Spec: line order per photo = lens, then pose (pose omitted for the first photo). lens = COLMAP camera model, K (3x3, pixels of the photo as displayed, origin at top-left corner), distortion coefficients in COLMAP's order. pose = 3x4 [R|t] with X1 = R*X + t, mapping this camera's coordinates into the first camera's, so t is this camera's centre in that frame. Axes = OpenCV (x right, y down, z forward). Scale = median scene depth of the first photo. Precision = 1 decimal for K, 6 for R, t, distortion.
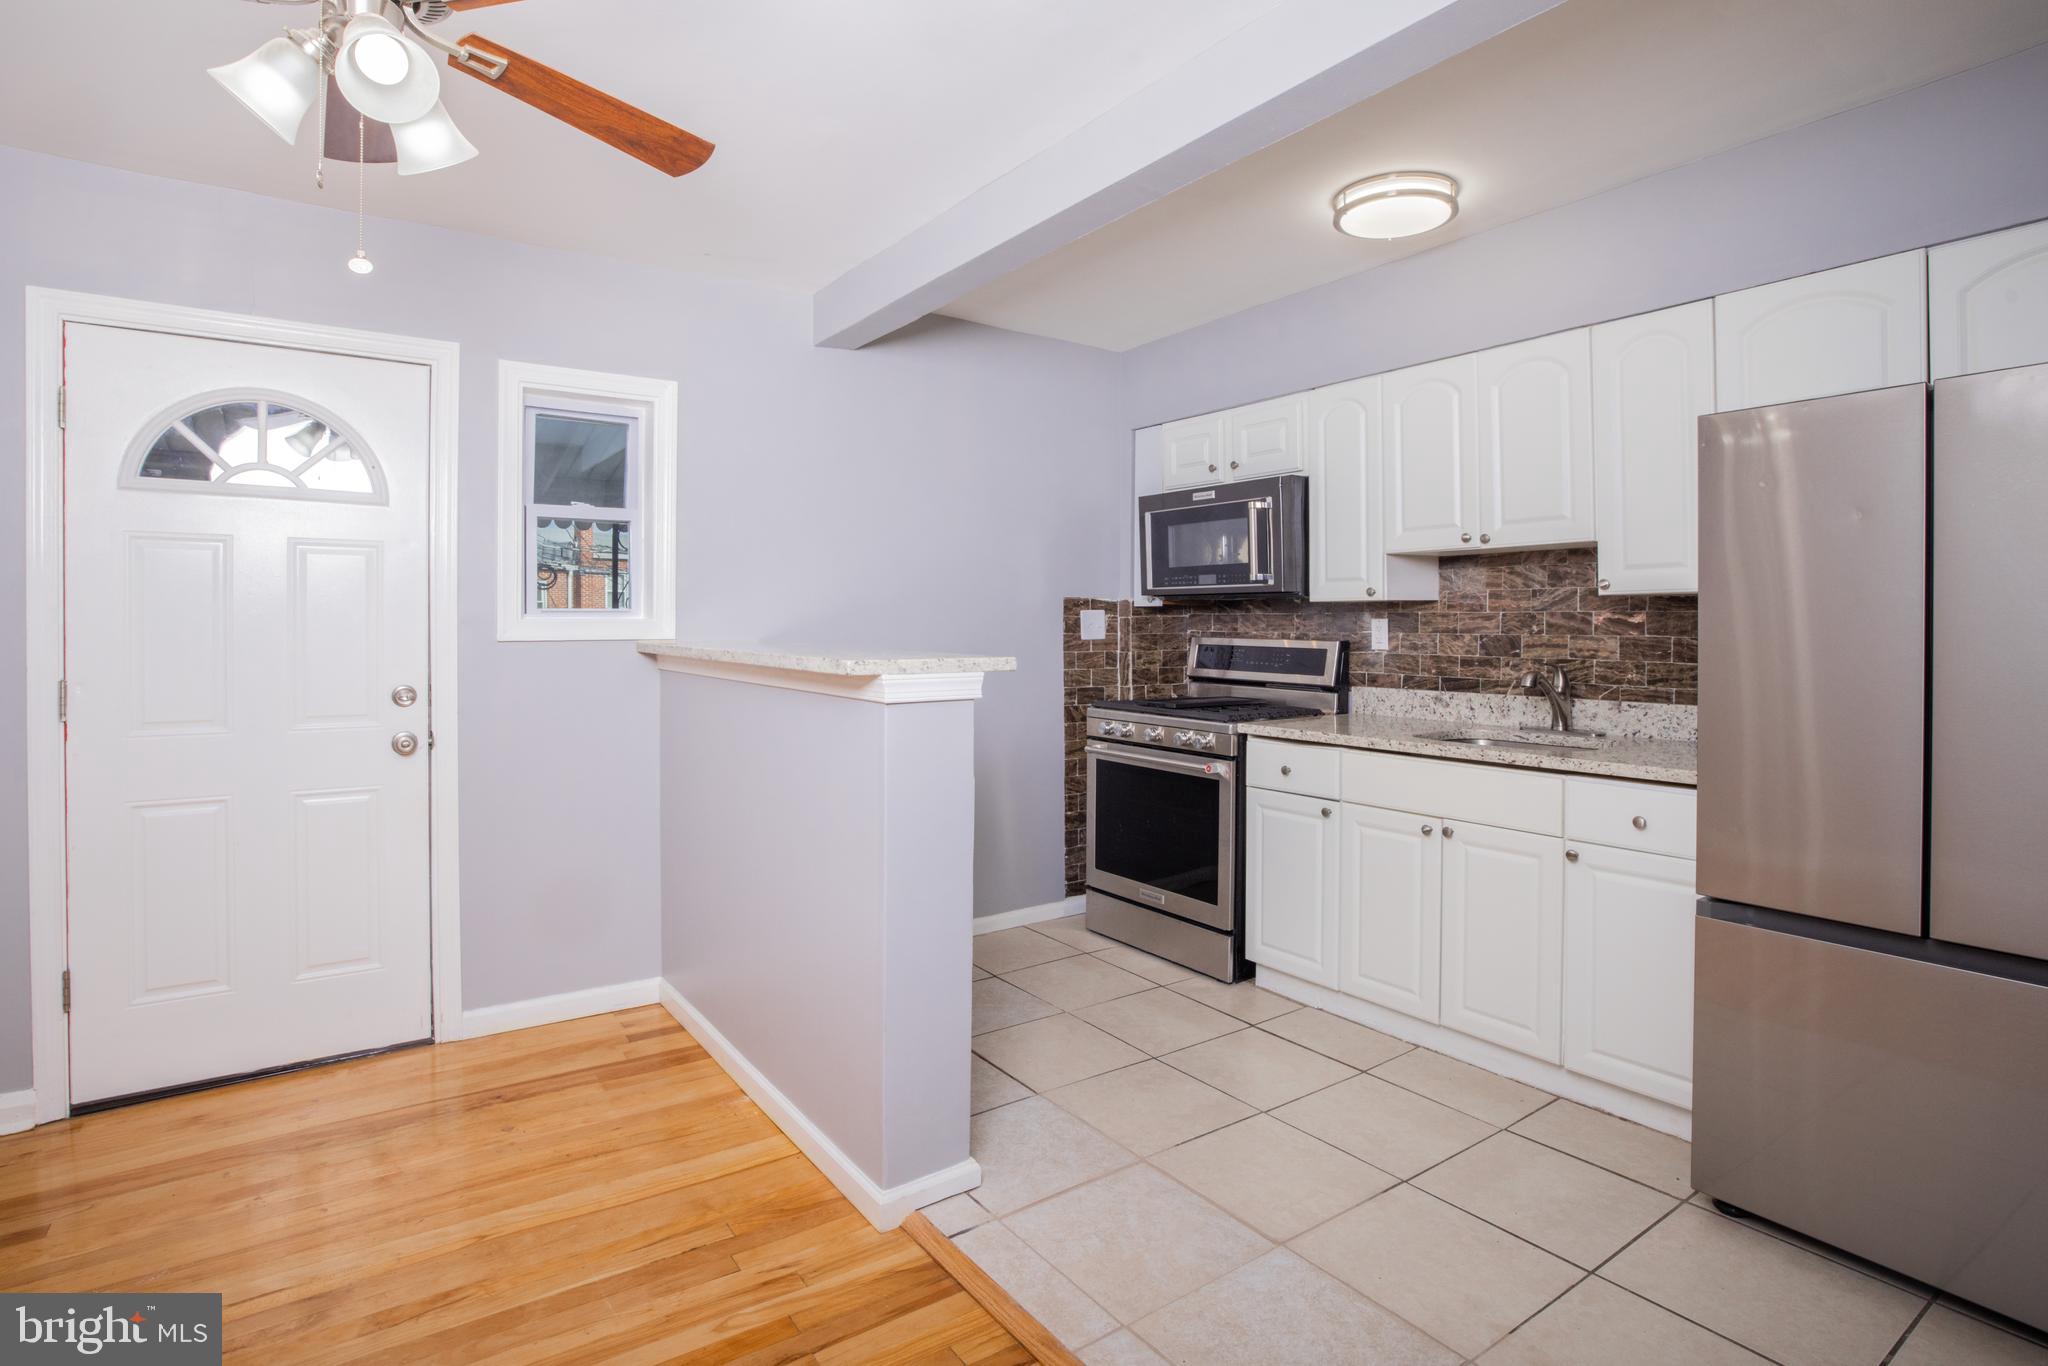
lens RADIAL K [[1049.7, 0, 1025.3], [0, 1049.7, 631.6], [0, 0, 1]] dist [-0.051025, 0.022584]
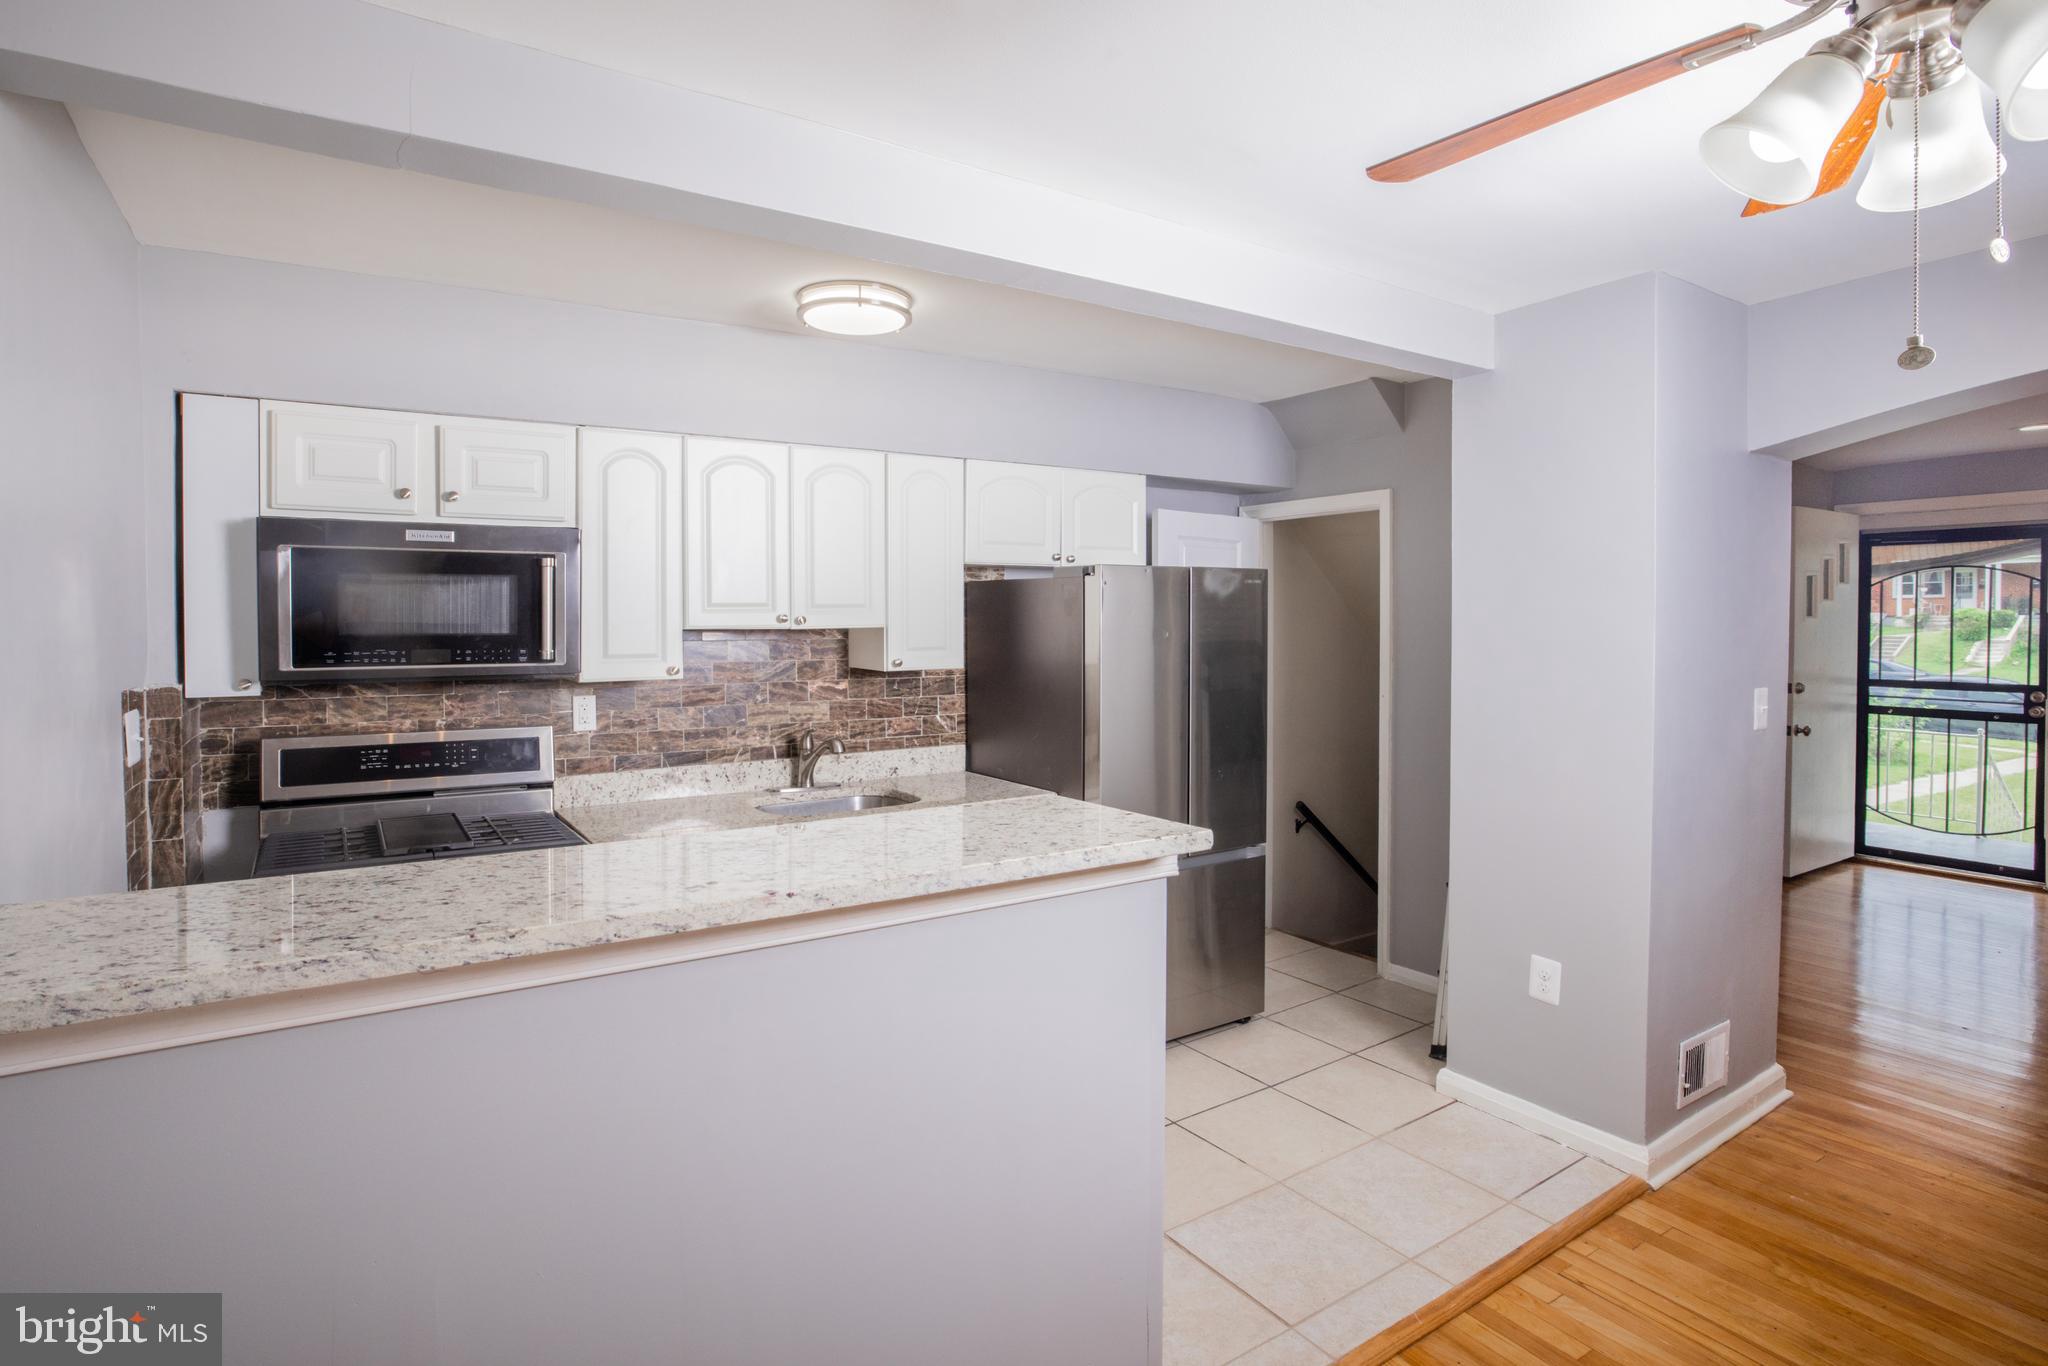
lens RADIAL K [[1049.7, 0, 1025.3], [0, 1049.7, 631.6], [0, 0, 1]] dist [-0.051025, 0.022584]
pose [[0.018052, -0.012075, 0.999764, -0.568442], [0.011248, 0.999866, 0.011873, -0.078034], [-0.999774, 0.011031, 0.018186, 0.662275]]
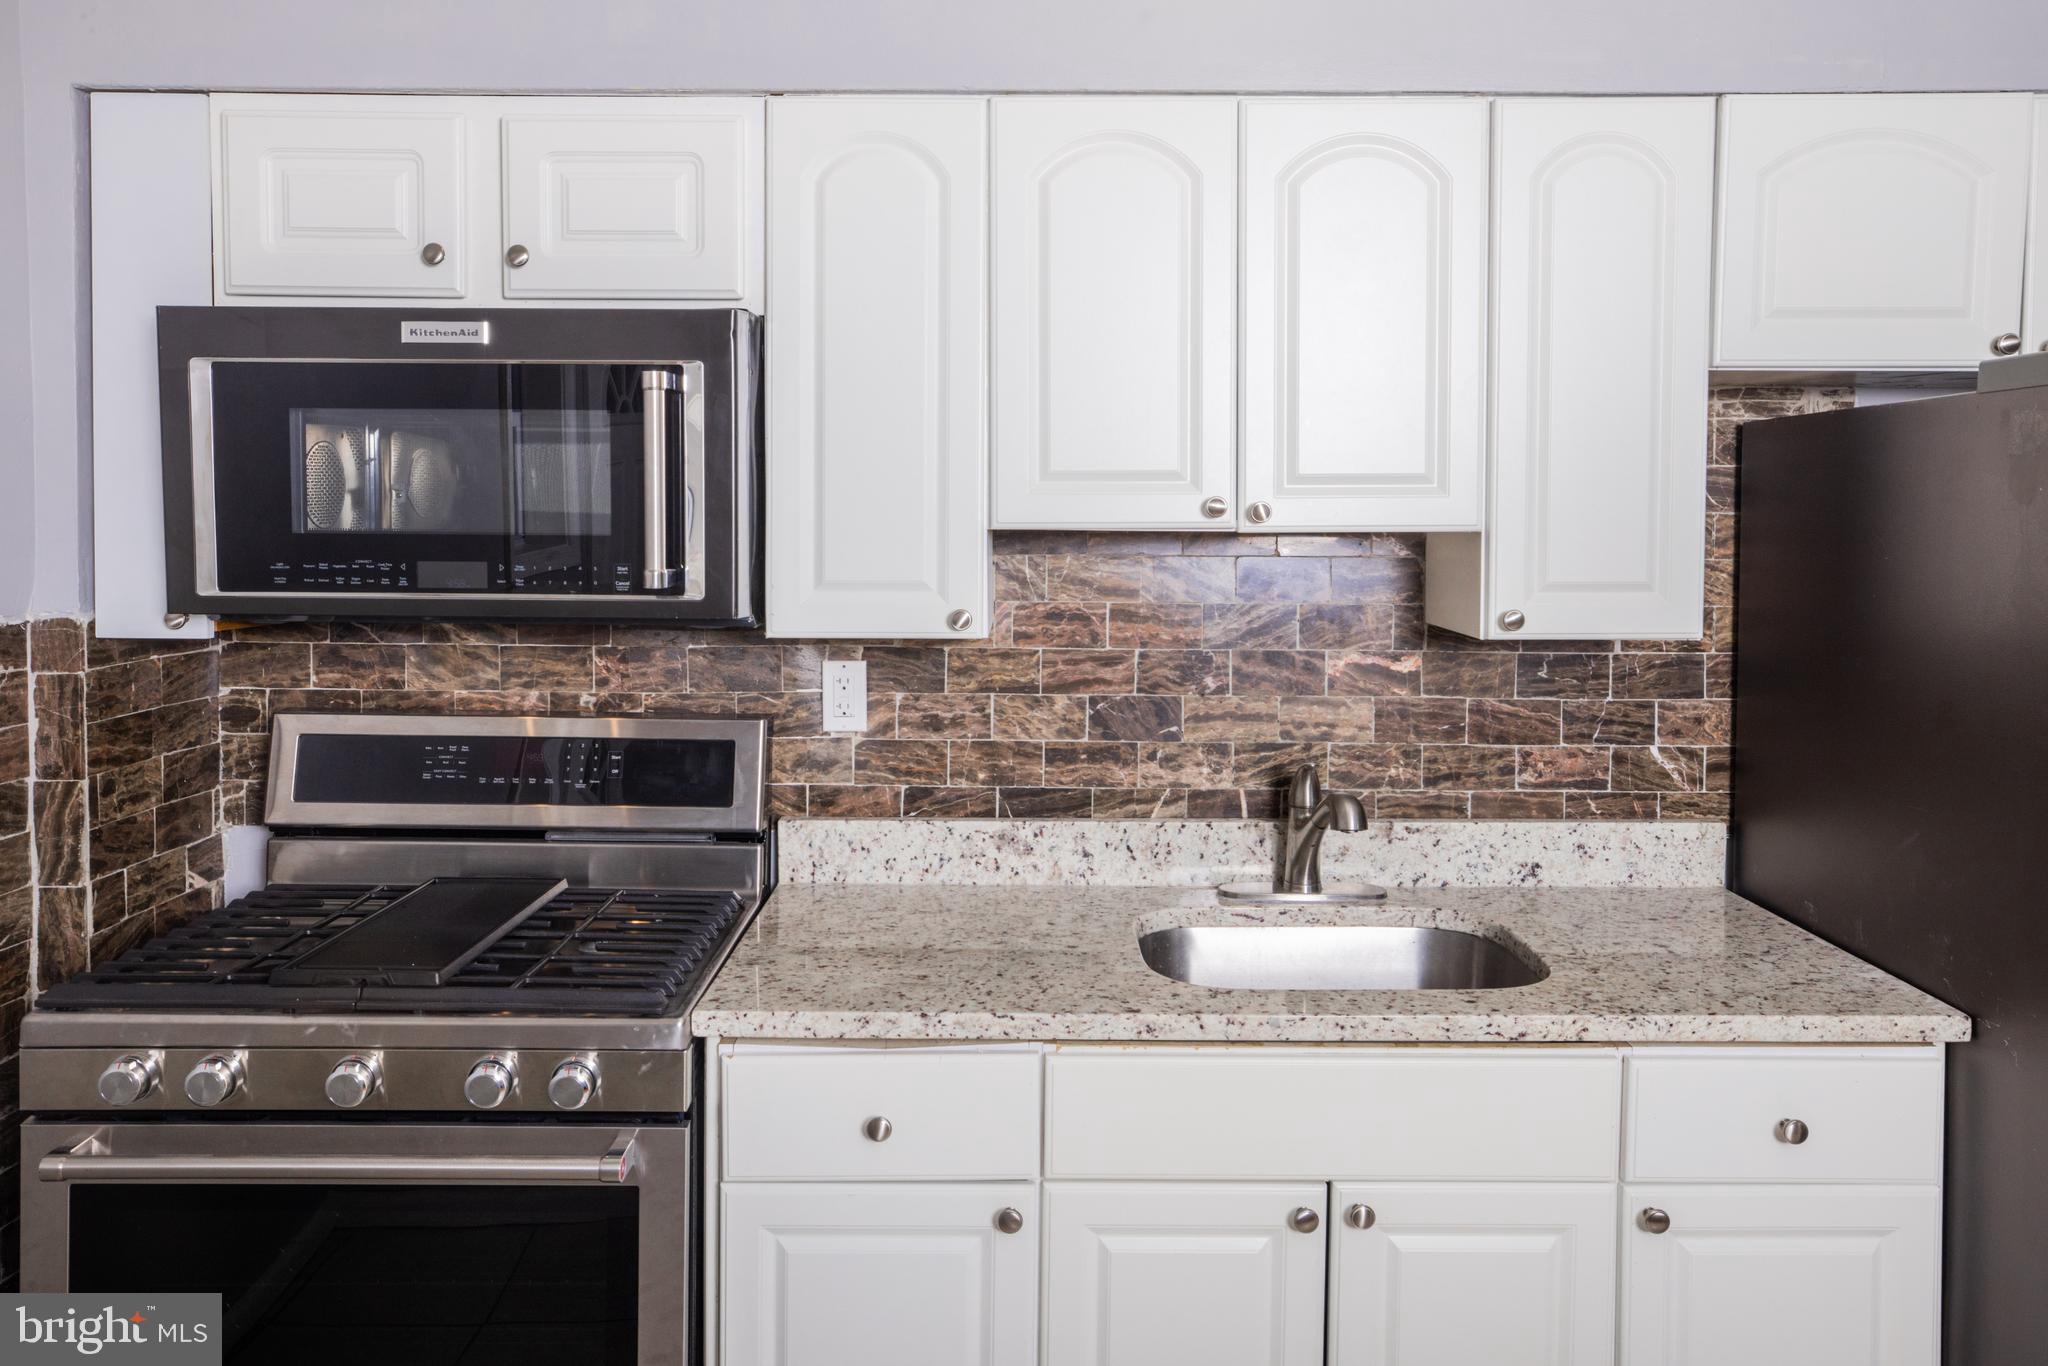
lens RADIAL K [[1489.0, 0, 1027.5], [0, 1489.0, 565.4], [0, 0, 1]] dist [-0.025341, 0.037851]
pose [[0.572507, -0.019591, 0.819665, -0.135489], [0.000054, 0.999715, 0.023857, -0.072247], [-0.819900, -0.013614, 0.572345, 0.628369]]
